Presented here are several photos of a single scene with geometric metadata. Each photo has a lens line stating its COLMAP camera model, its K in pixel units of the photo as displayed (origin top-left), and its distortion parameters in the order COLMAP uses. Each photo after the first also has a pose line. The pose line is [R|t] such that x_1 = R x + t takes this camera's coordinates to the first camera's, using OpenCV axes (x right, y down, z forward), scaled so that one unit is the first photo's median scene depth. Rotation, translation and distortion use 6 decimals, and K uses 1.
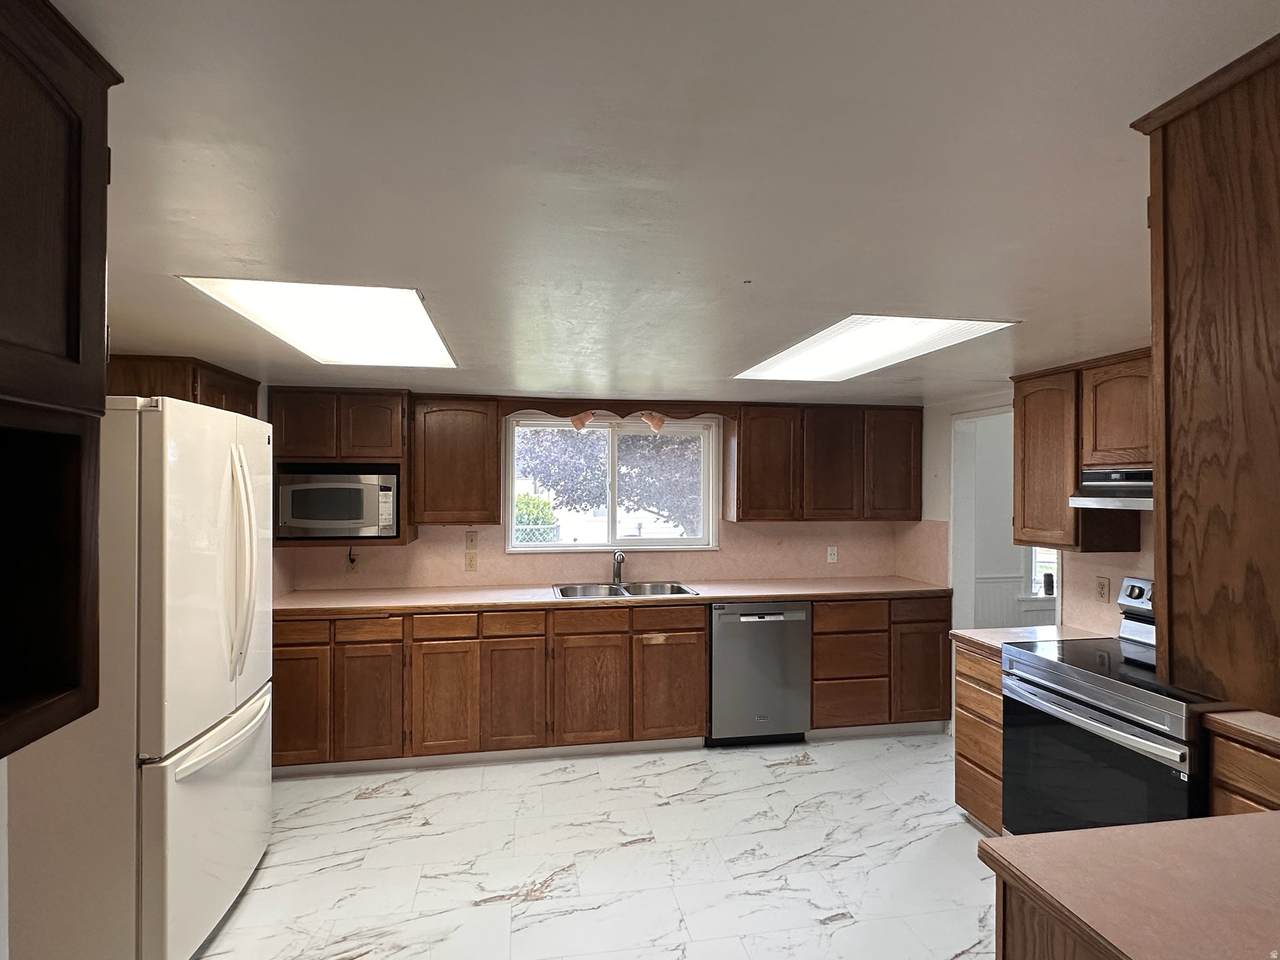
lens RADIAL K [[647.3, 0, 638.5], [0, 647.3, 482.1], [0, 0, 1]] dist [0.000391, 0.000195]
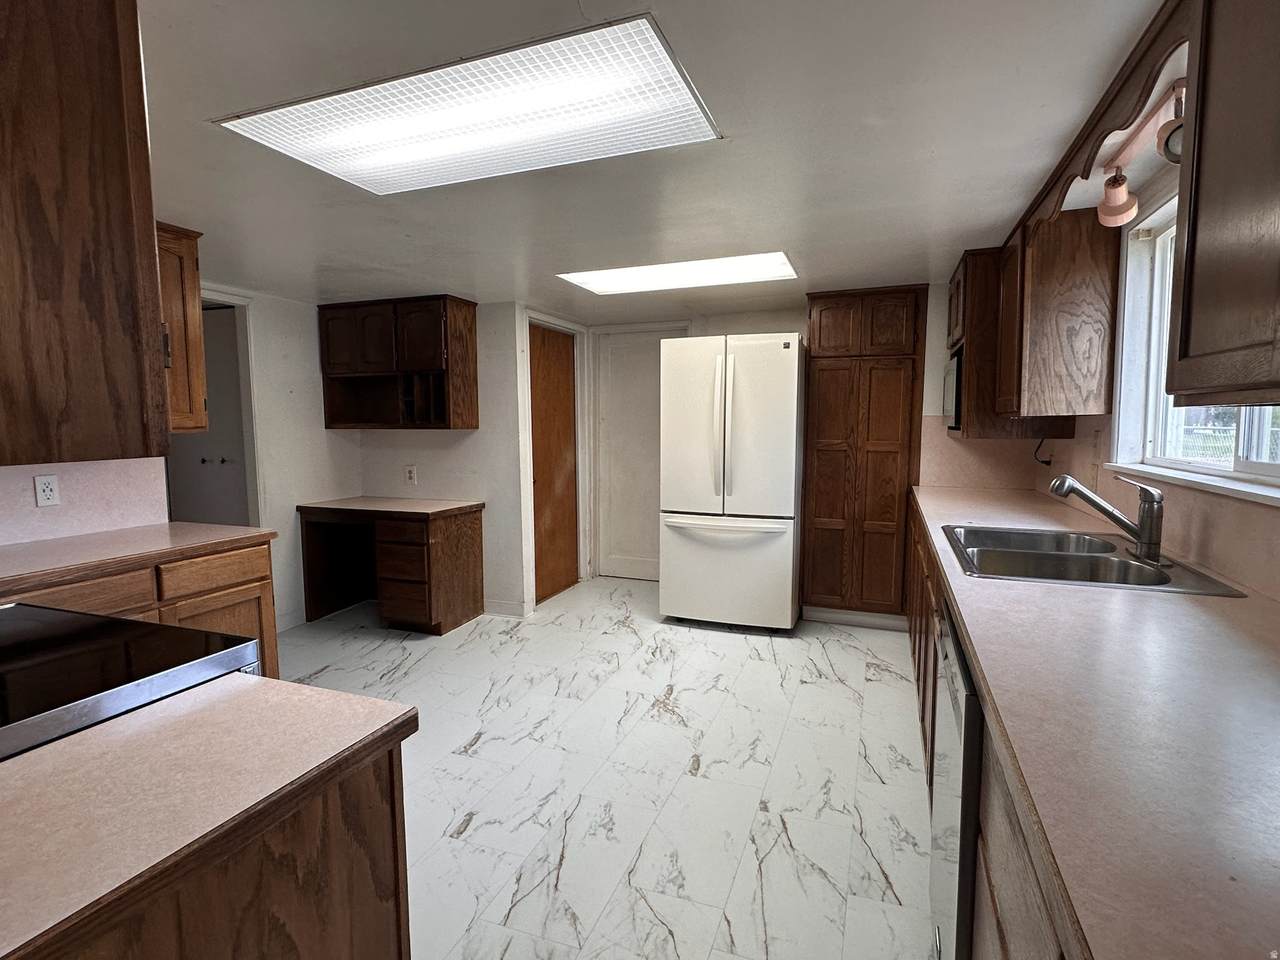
lens RADIAL K [[647.3, 0, 638.1], [0, 647.3, 479.3], [0, 0, 1]] dist [0.000391, 0.000195]
pose [[-0.520450, 0.075927, -0.850510, 0.607064], [0.008742, 0.996460, 0.083607, 0.077127], [0.853847, 0.036078, -0.519272, 1.105599]]
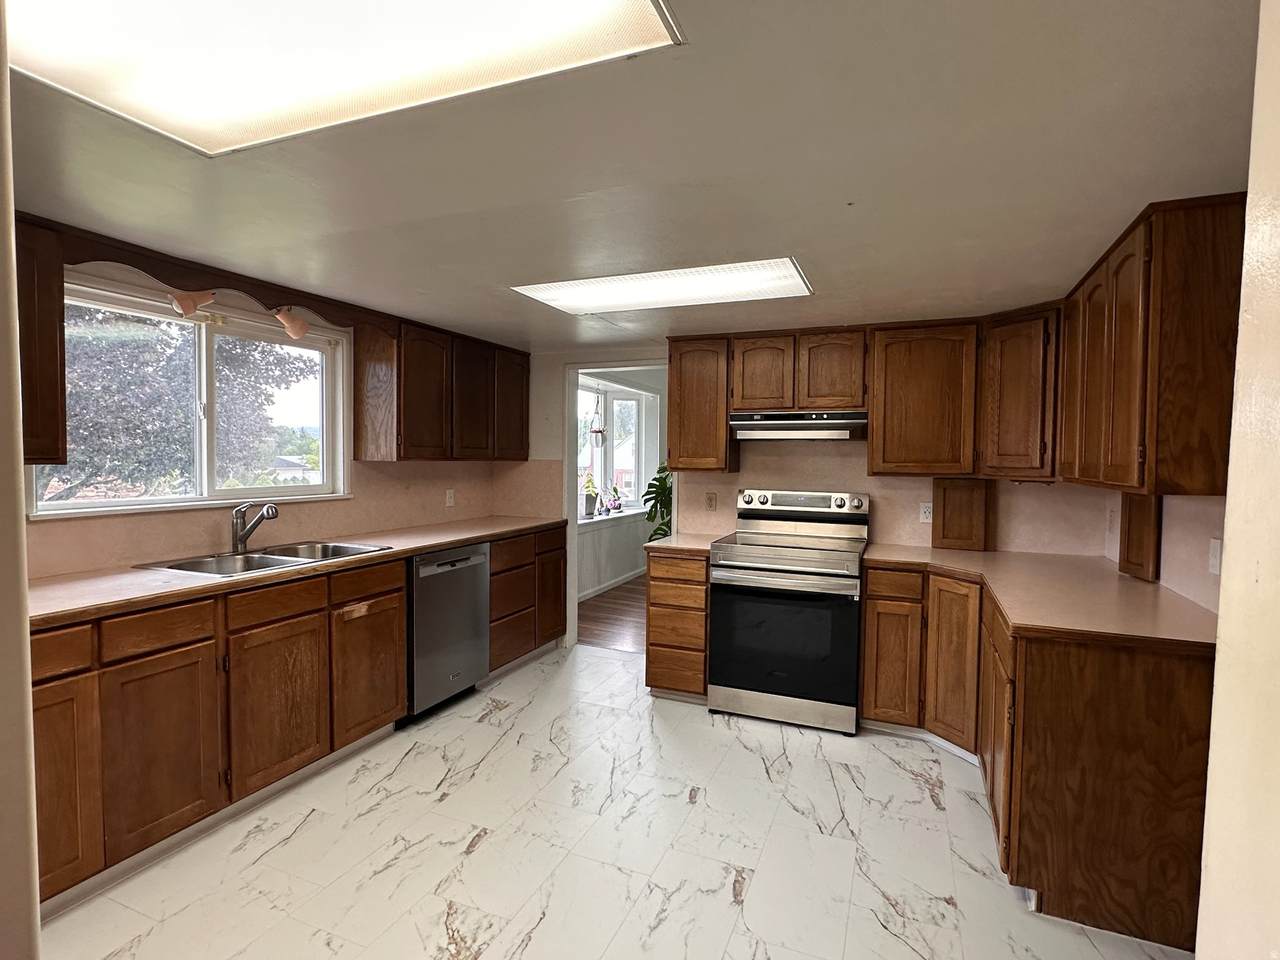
lens RADIAL K [[647.3, 0, 638.3], [0, 647.3, 480.7], [0, 0, 1]] dist [0.000391, 0.000195]
pose [[0.542198, -0.030107, 0.839711, -0.449750], [-0.014048, 0.998893, 0.044885, 0.051912], [-0.840133, -0.036133, 0.541175, 0.326427]]
